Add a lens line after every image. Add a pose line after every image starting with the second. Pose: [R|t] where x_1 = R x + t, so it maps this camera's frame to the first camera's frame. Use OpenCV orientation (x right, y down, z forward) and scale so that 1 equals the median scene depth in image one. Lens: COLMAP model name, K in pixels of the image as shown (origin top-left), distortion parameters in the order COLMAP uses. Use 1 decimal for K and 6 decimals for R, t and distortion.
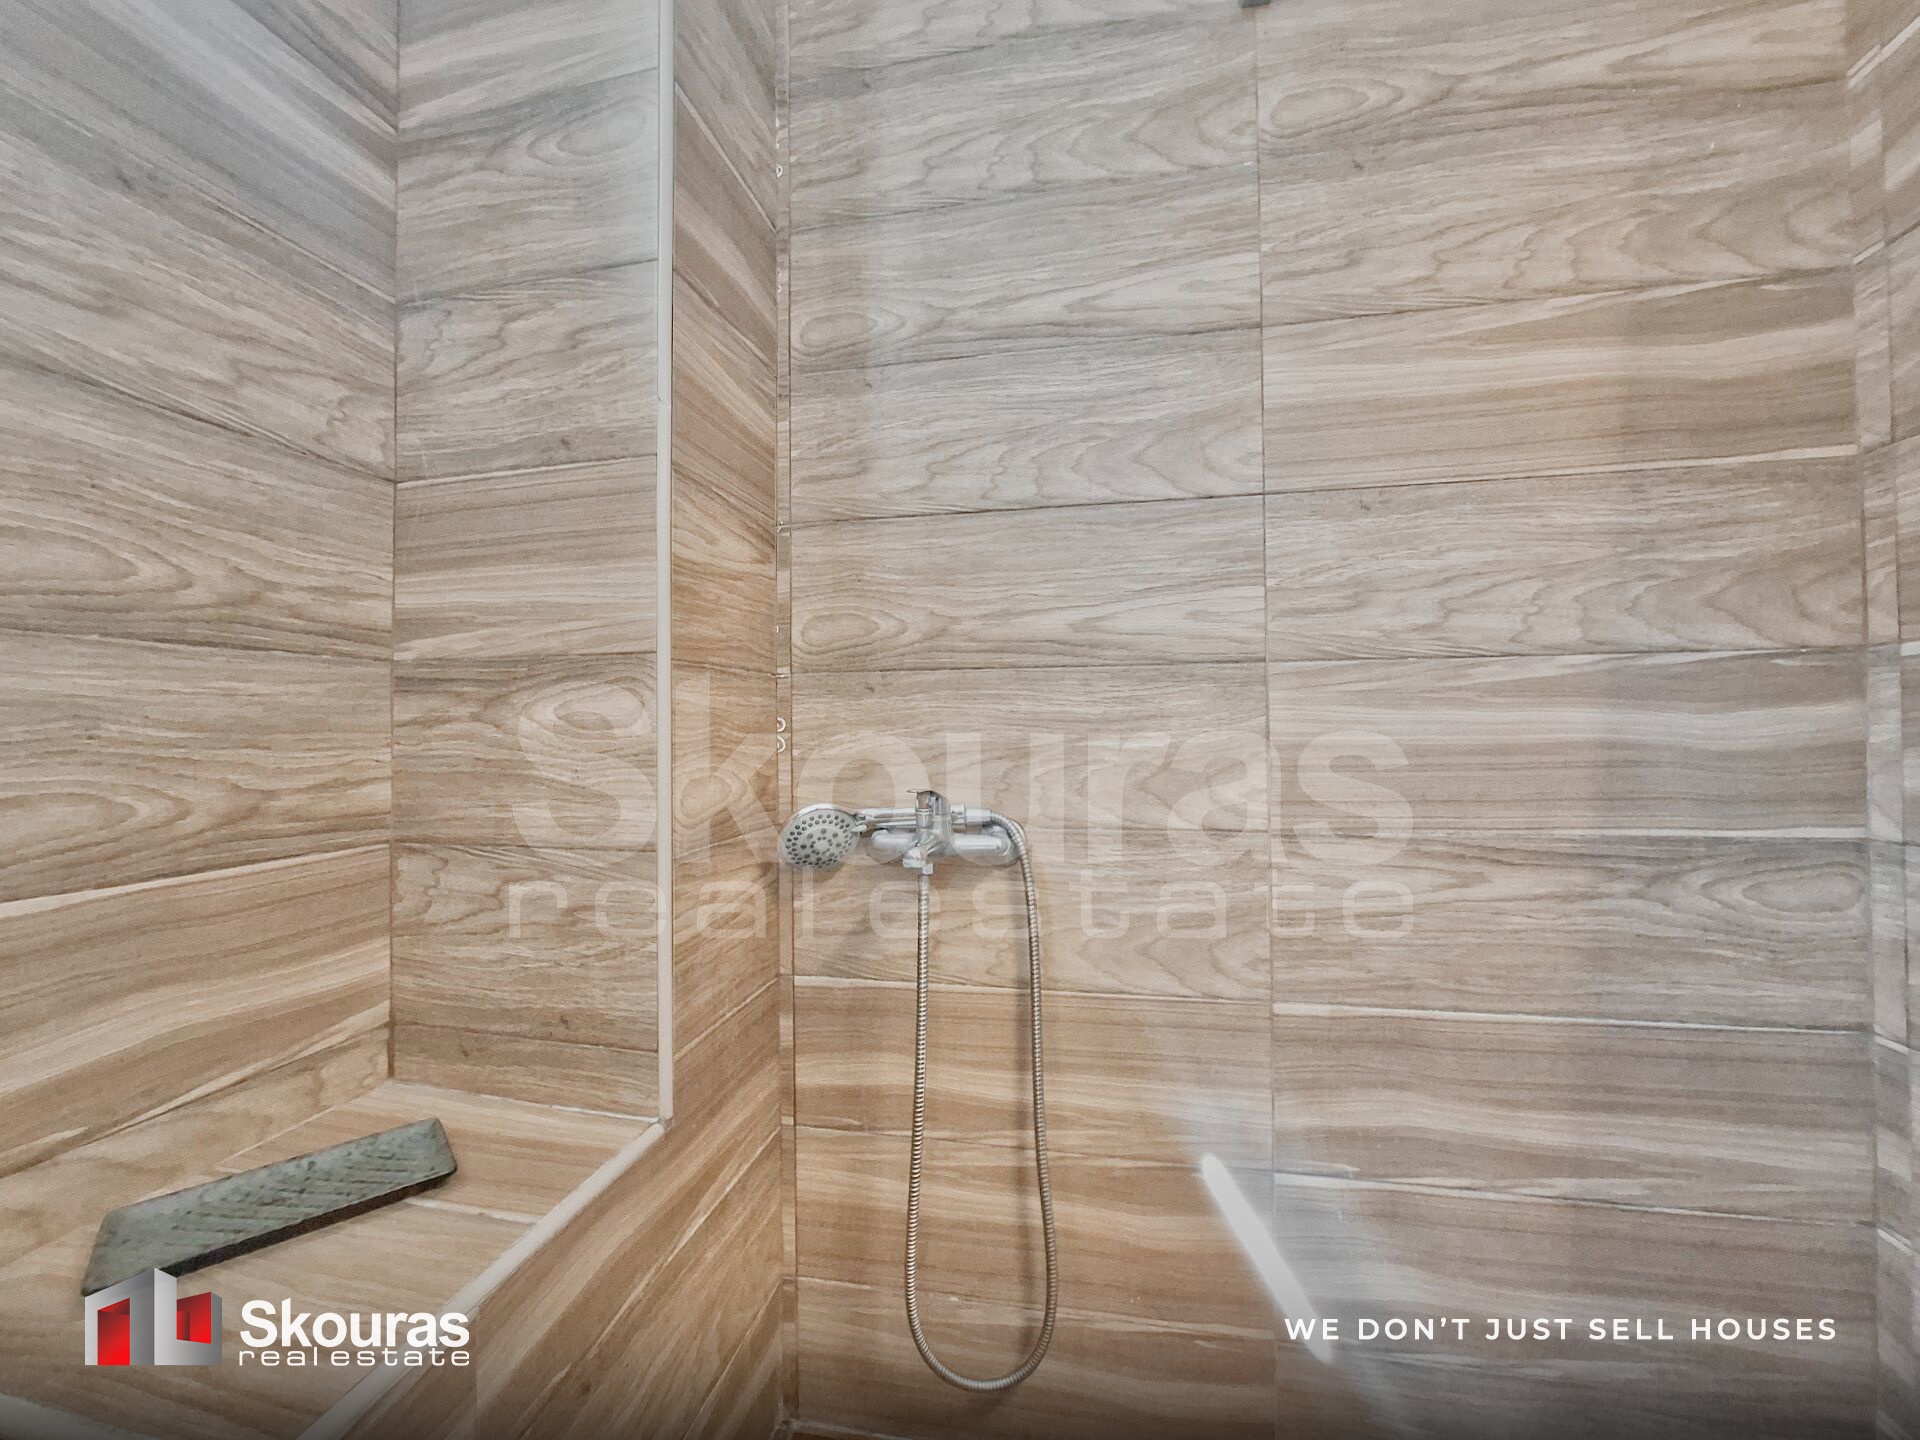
lens RADIAL K [[760.1, 0, 957.2], [0, 760.1, 715.0], [0, 0, 1]] dist [-0.008639, 0.000418]
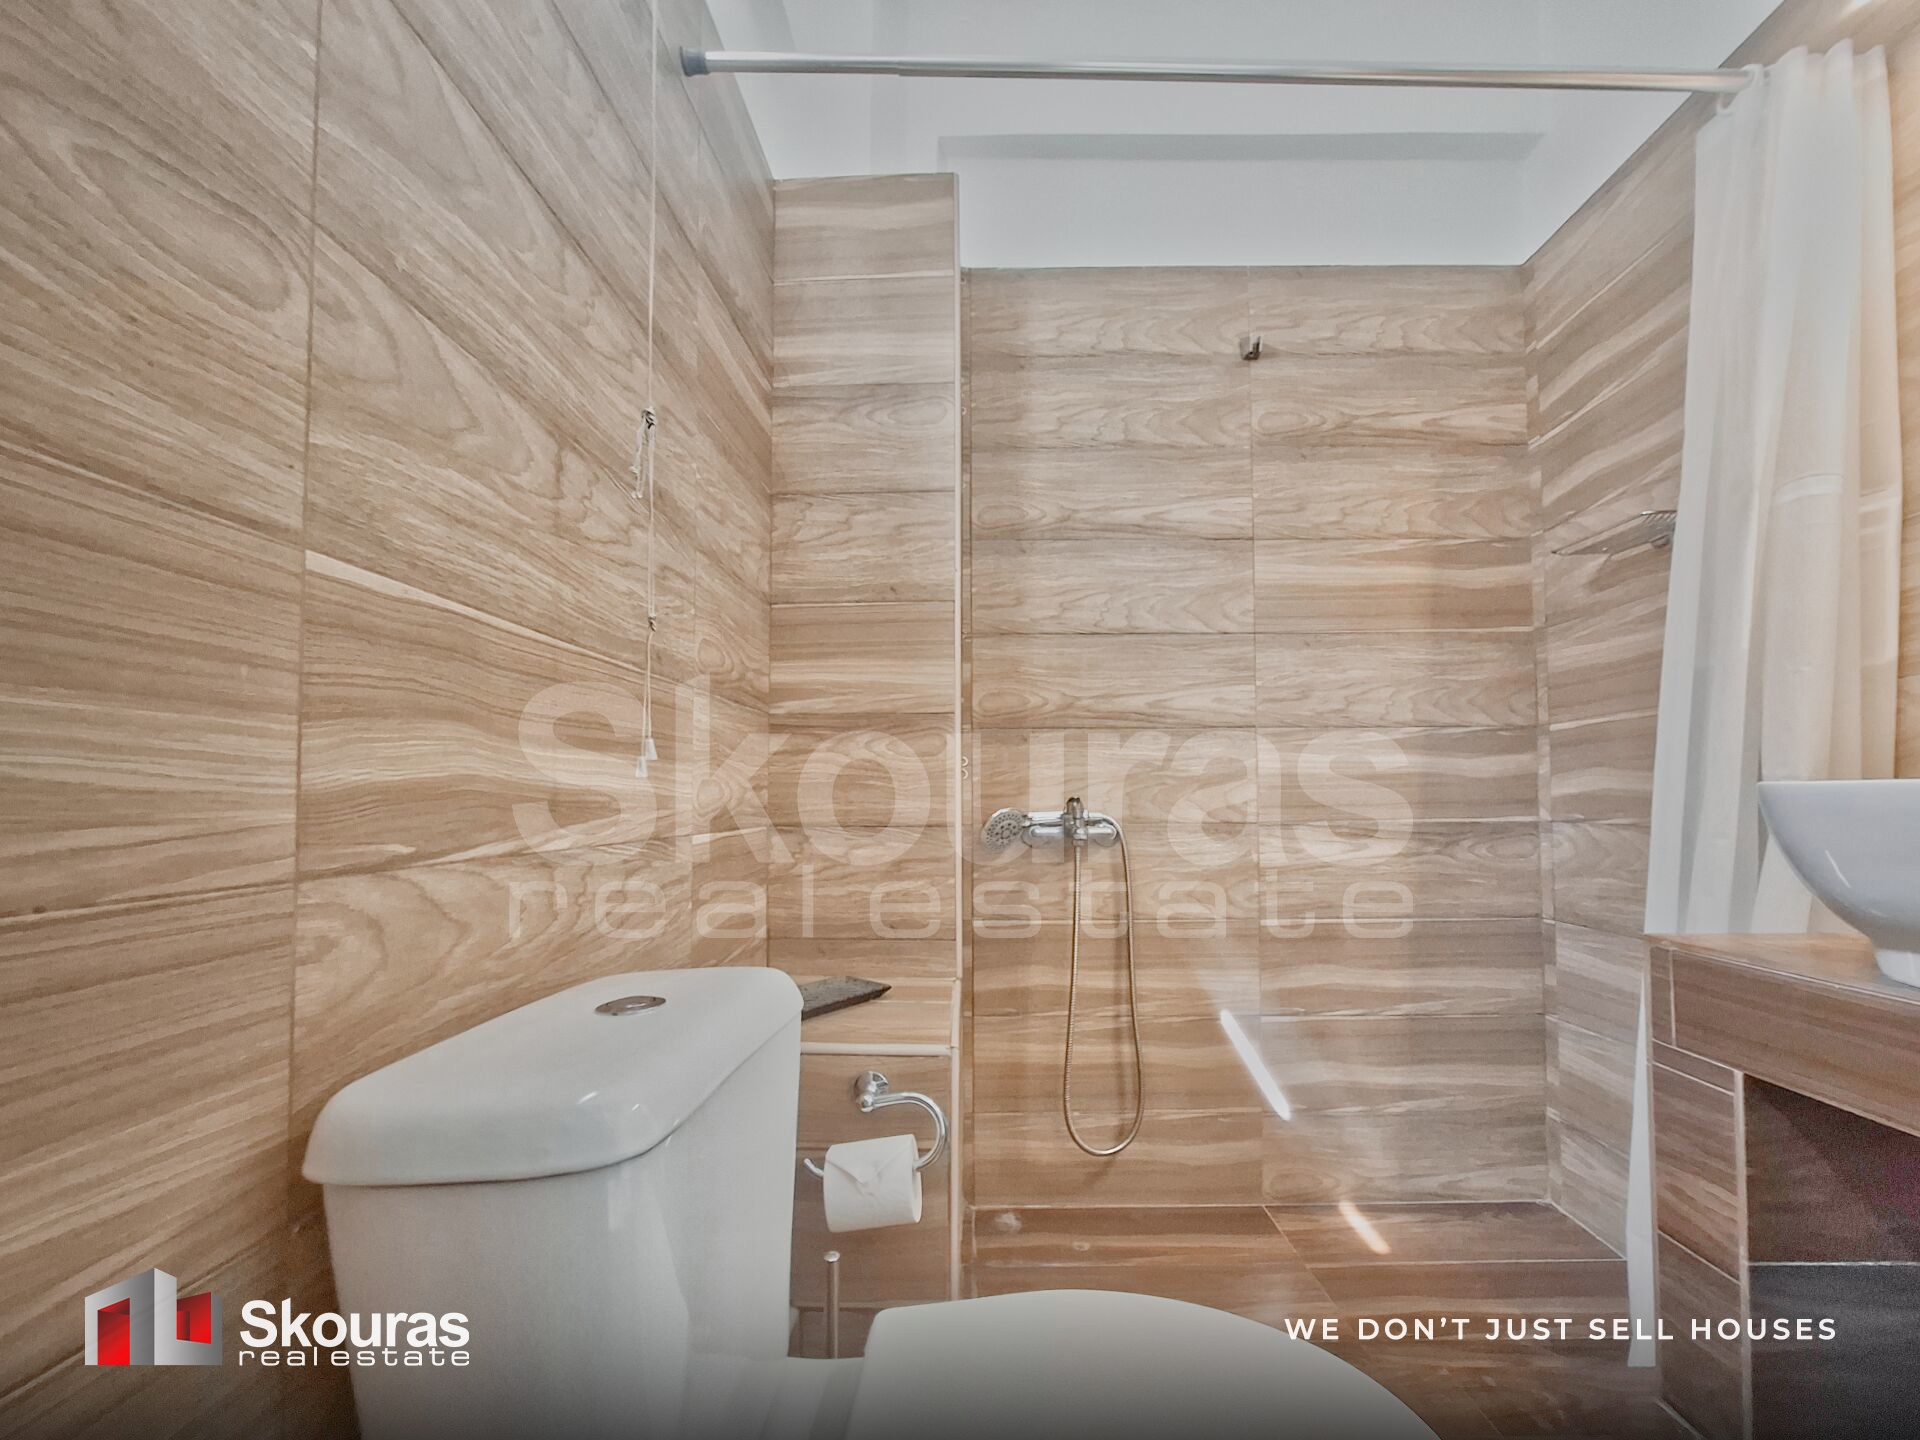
lens RADIAL K [[785.1, 0, 963.9], [0, 785.1, 767.4], [0, 0, 1]] dist [-0.012292, 0.000038]
pose [[0.982781, 0.013858, 0.184254, -0.622800], [-0.009407, 0.999643, -0.025011, 0.077829], [-0.184535, 0.022847, 0.982560, -0.697169]]
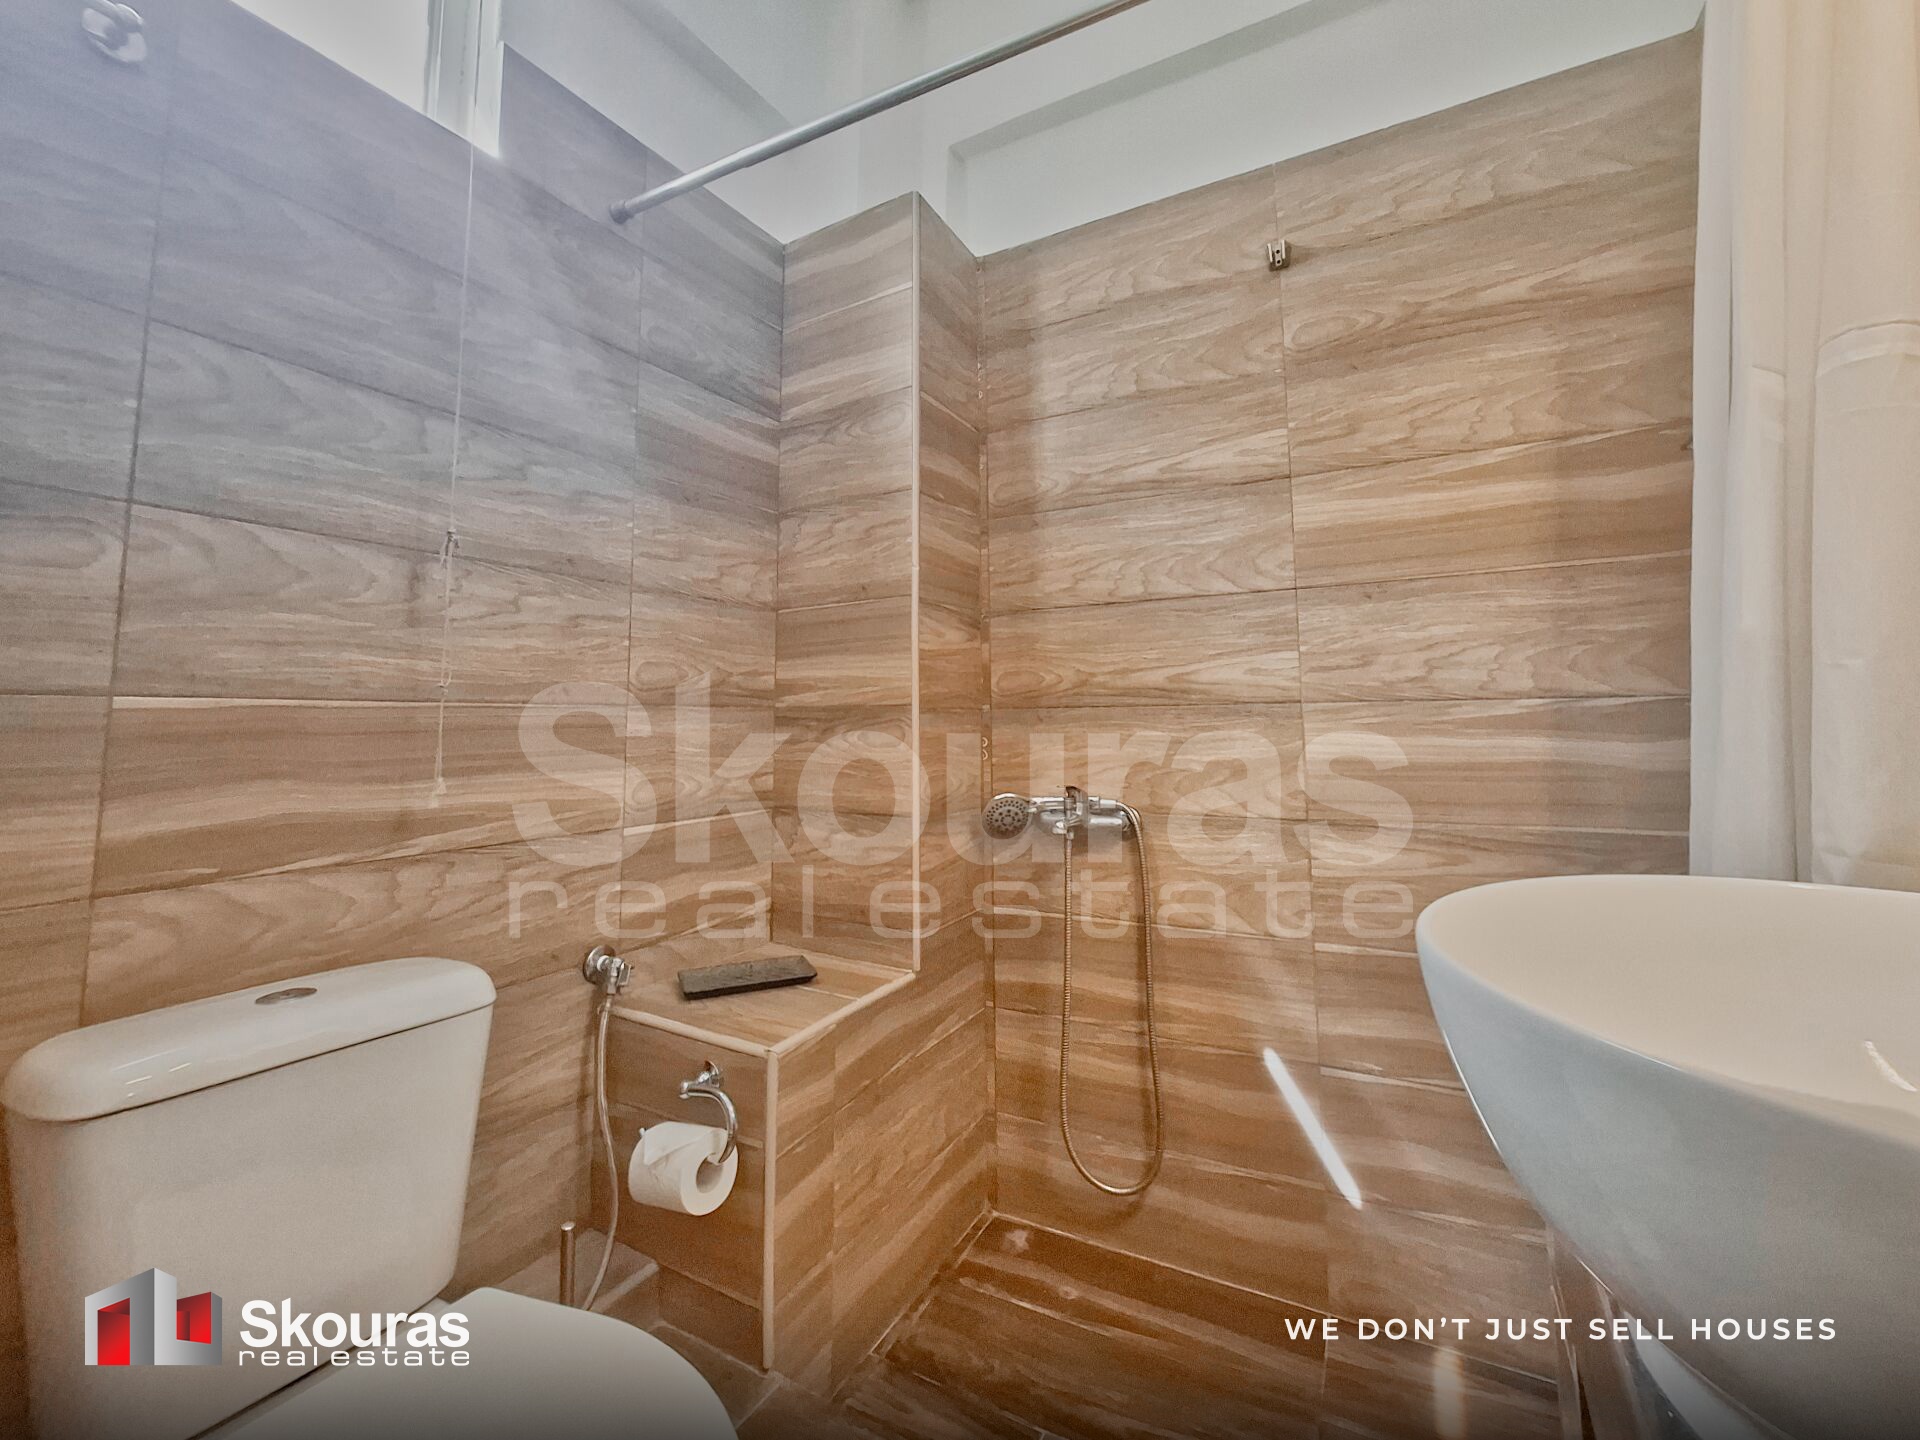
lens RADIAL K [[786.1, 0, 958.7], [0, 786.1, 642.9], [0, 0, 1]] dist [-0.011471, 0.000231]
pose [[0.955593, -0.028850, -0.293274, 0.229989], [0.004493, 0.996507, -0.083389, -0.064668], [0.294656, 0.078369, 0.952385, -0.663993]]
